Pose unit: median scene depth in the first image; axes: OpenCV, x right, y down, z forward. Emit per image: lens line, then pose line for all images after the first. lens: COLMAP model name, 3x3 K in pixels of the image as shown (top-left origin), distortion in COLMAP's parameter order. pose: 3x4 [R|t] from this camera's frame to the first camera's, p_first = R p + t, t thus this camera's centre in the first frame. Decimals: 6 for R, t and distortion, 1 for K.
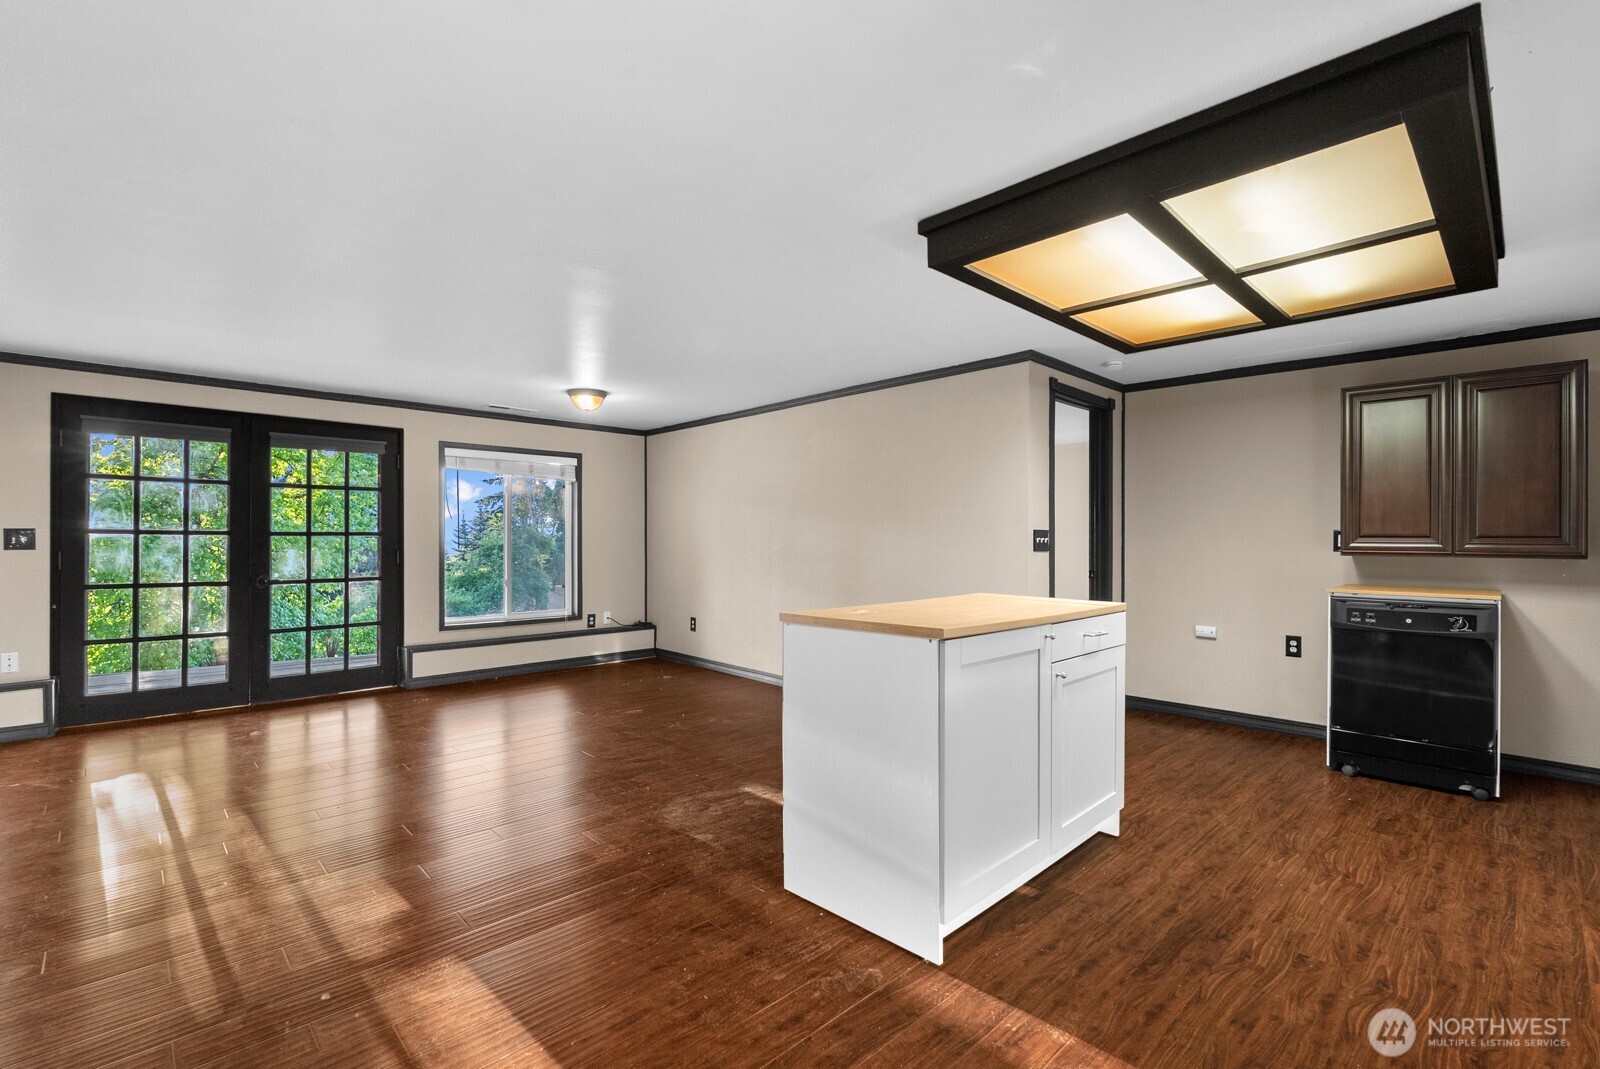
lens RADIAL K [[707.5, 0, 806.1], [0, 707.5, 538.7], [0, 0, 1]] dist [-0.005708, 0.001405]
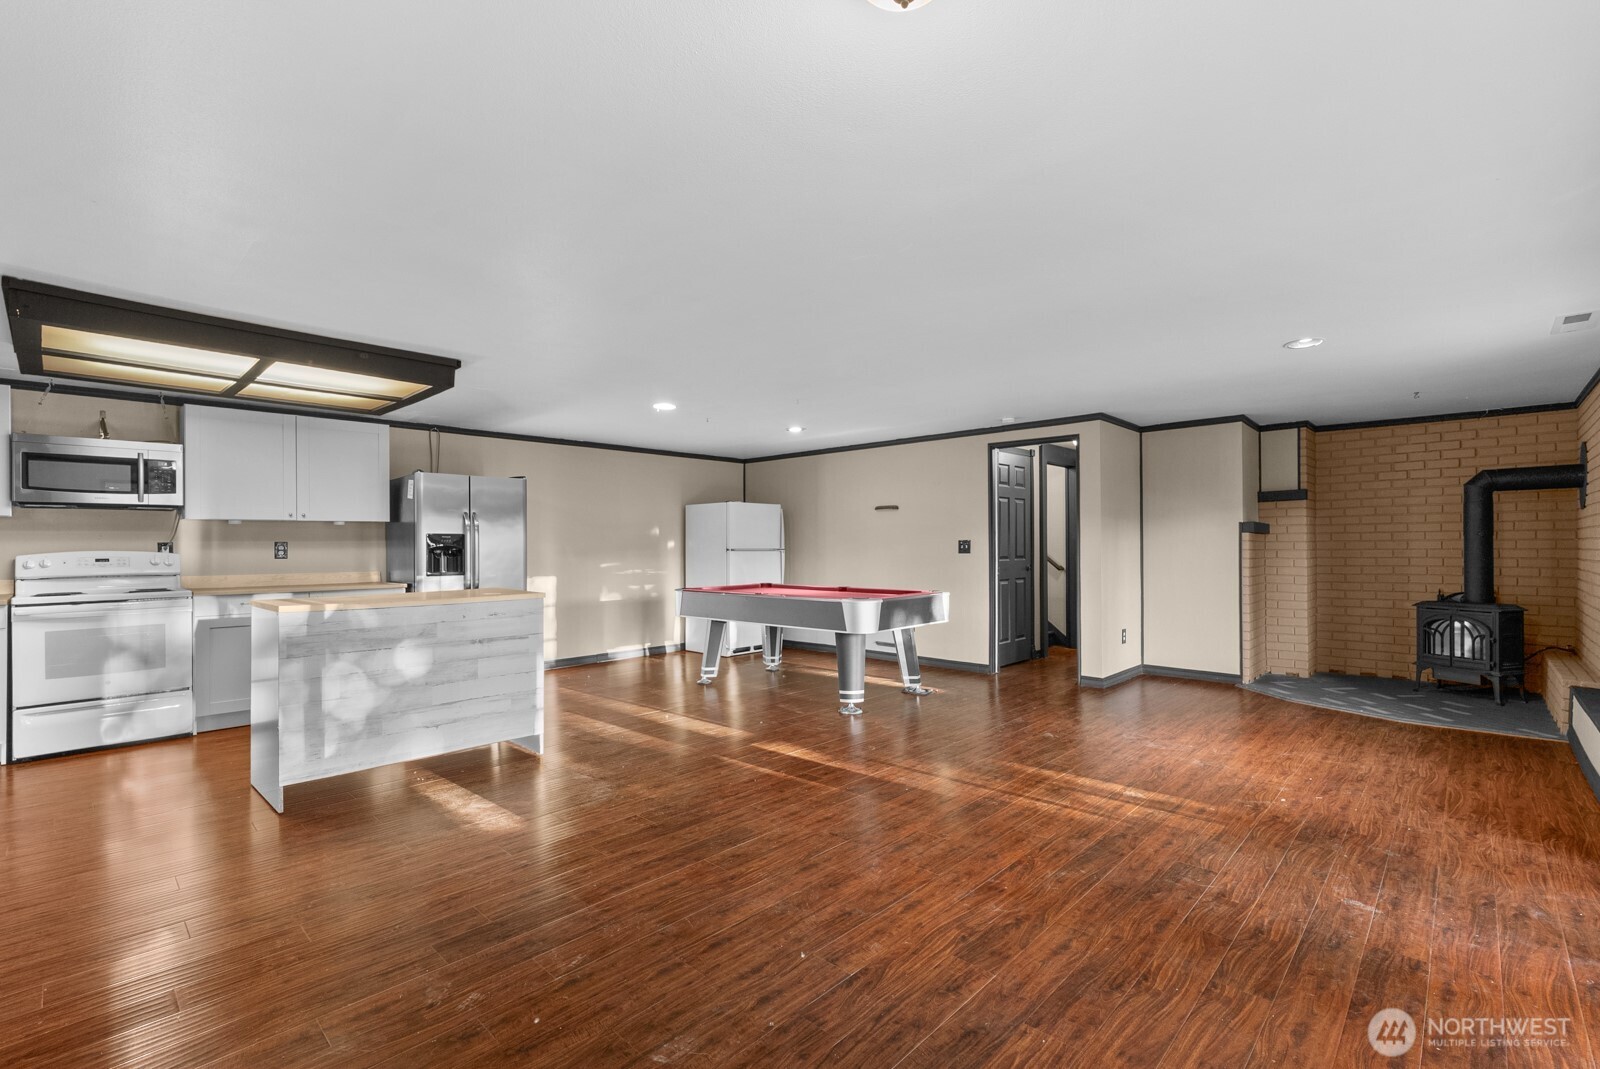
lens RADIAL K [[707.5, 0, 811.2], [0, 707.5, 557.8], [0, 0, 1]] dist [-0.005708, 0.001405]
pose [[-0.998755, 0.003736, -0.049745, -0.340465], [0.002869, 0.999843, 0.017488, -0.003225], [0.049803, 0.017323, -0.998609, 1.553316]]
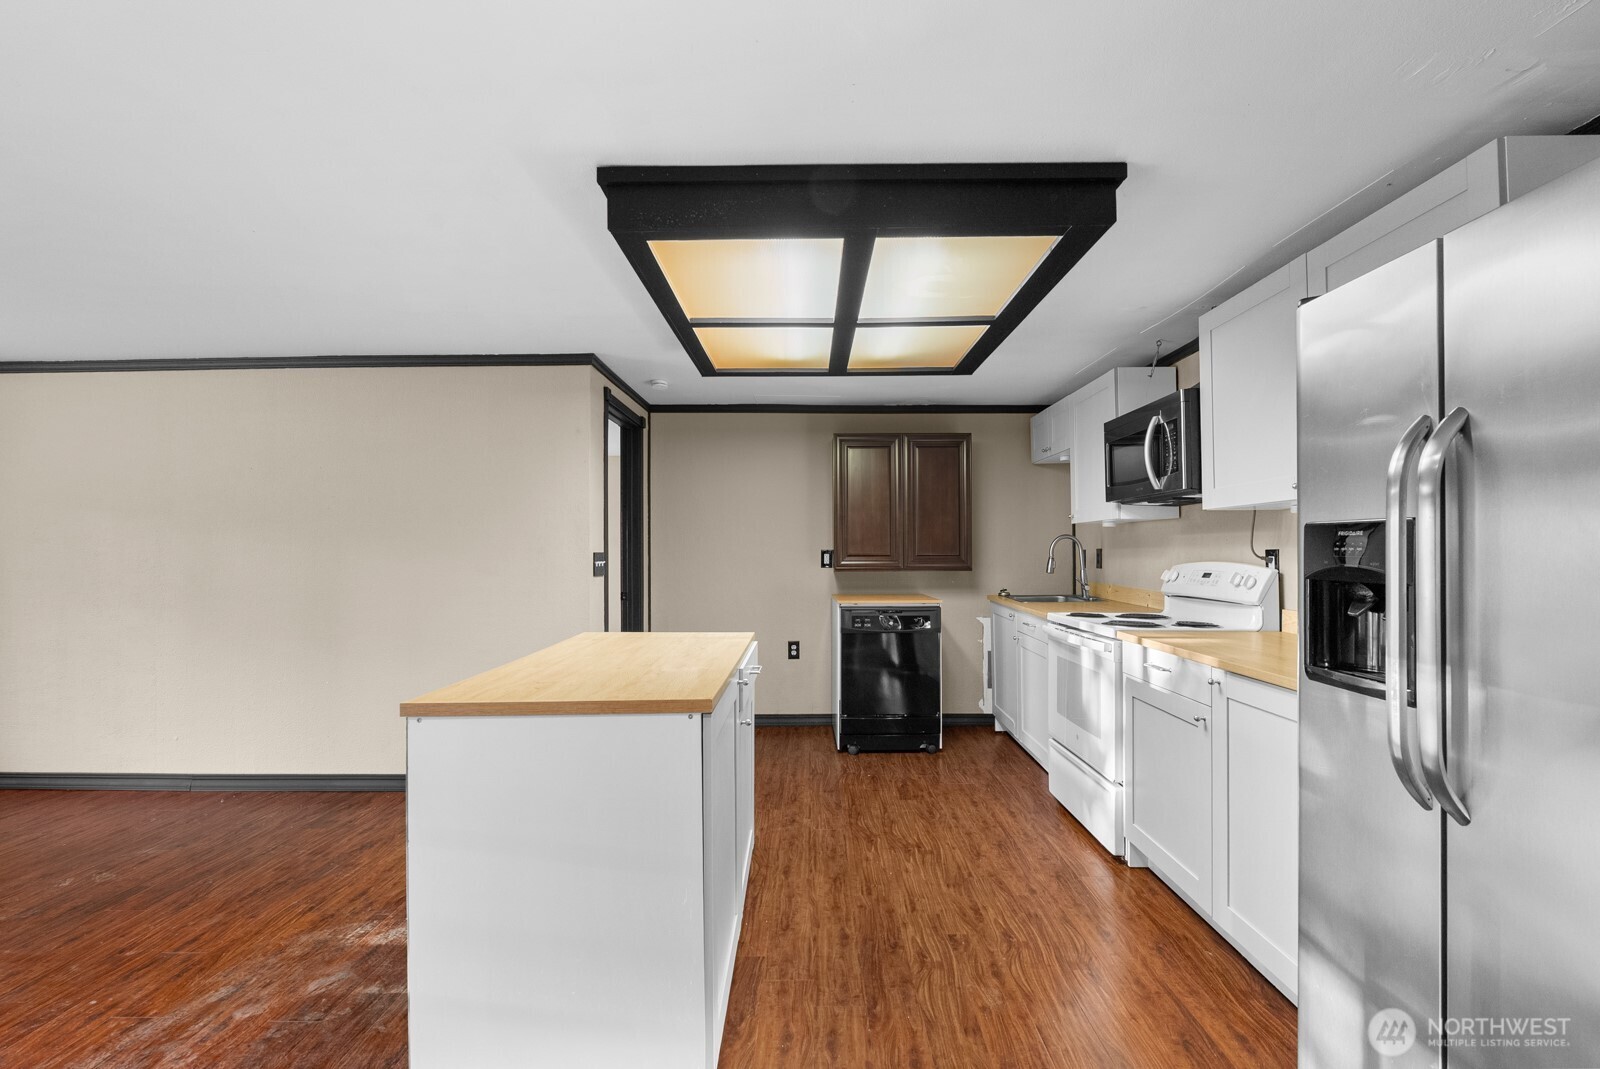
lens RADIAL K [[707.5, 0, 803.2], [0, 707.5, 539.3], [0, 0, 1]] dist [-0.005708, 0.001405]
pose [[0.703229, 0.002429, 0.710959, -0.131173], [0.007363, 0.999916, -0.010700, -0.017699], [-0.710925, 0.012759, 0.703152, 0.172564]]
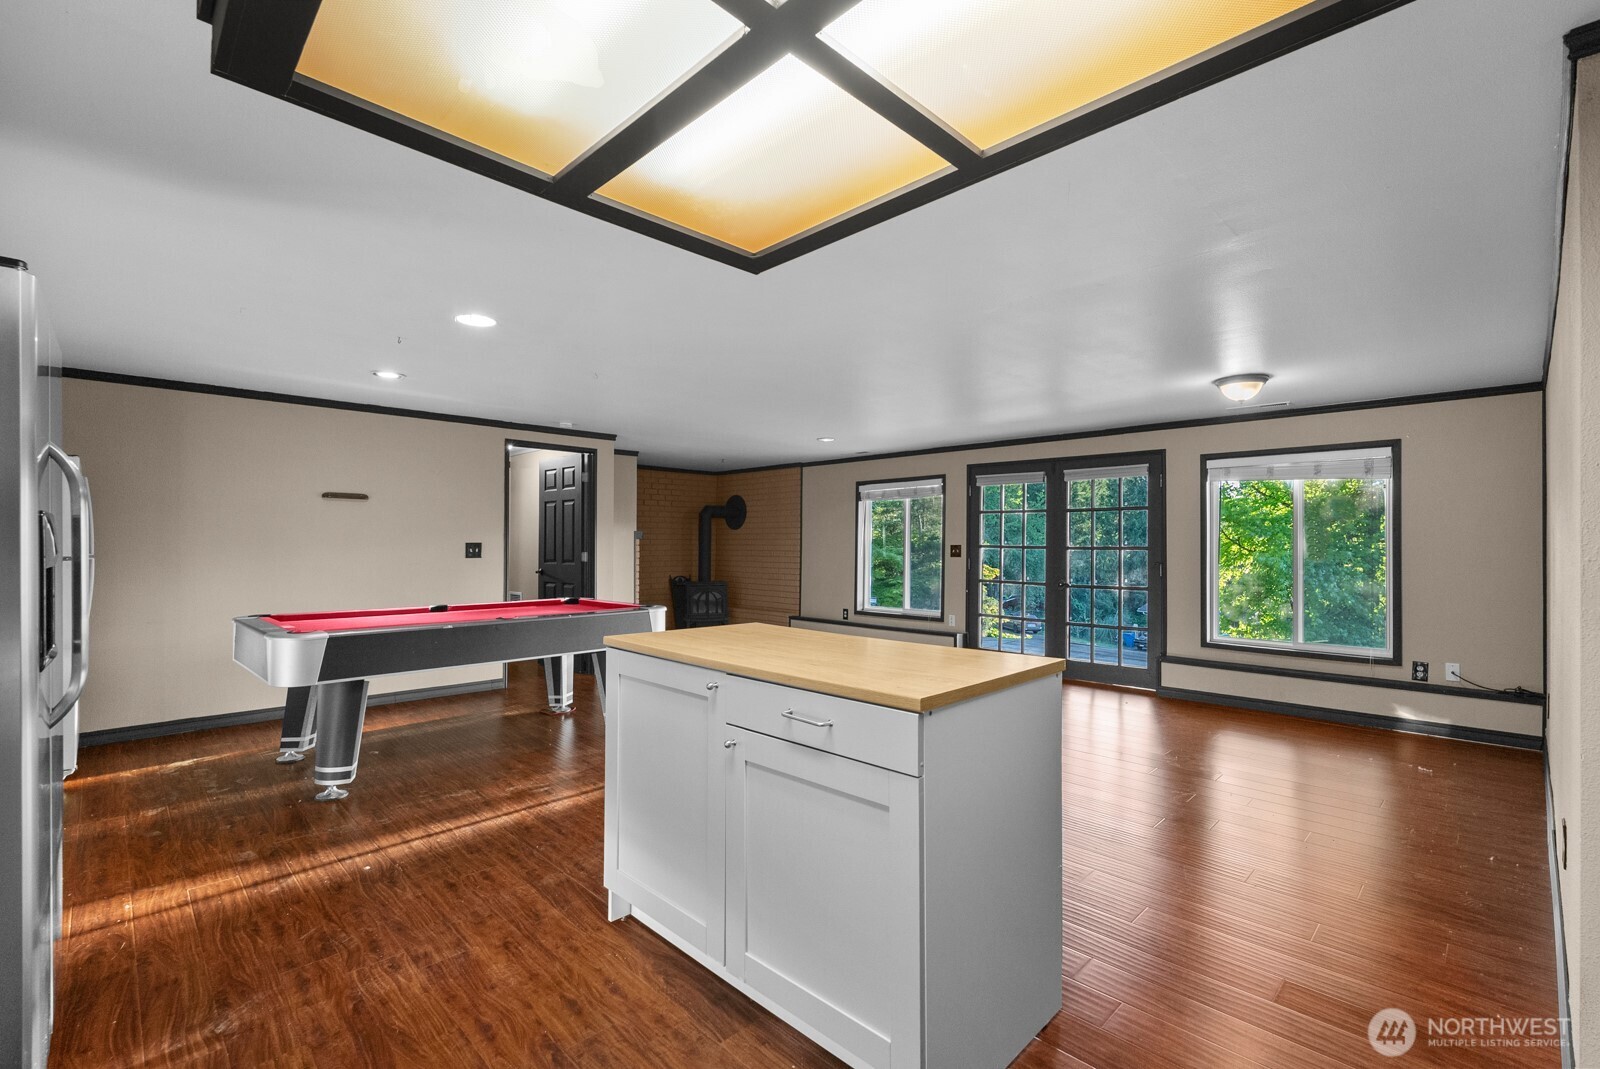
lens RADIAL K [[707.5, 0, 808.1], [0, 707.5, 538.6], [0, 0, 1]] dist [-0.005708, 0.001405]
pose [[0.019335, -0.007856, -0.999782, 0.639036], [-0.004732, 0.999957, -0.007949, -0.014271], [0.999802, 0.004885, 0.019297, 0.602490]]
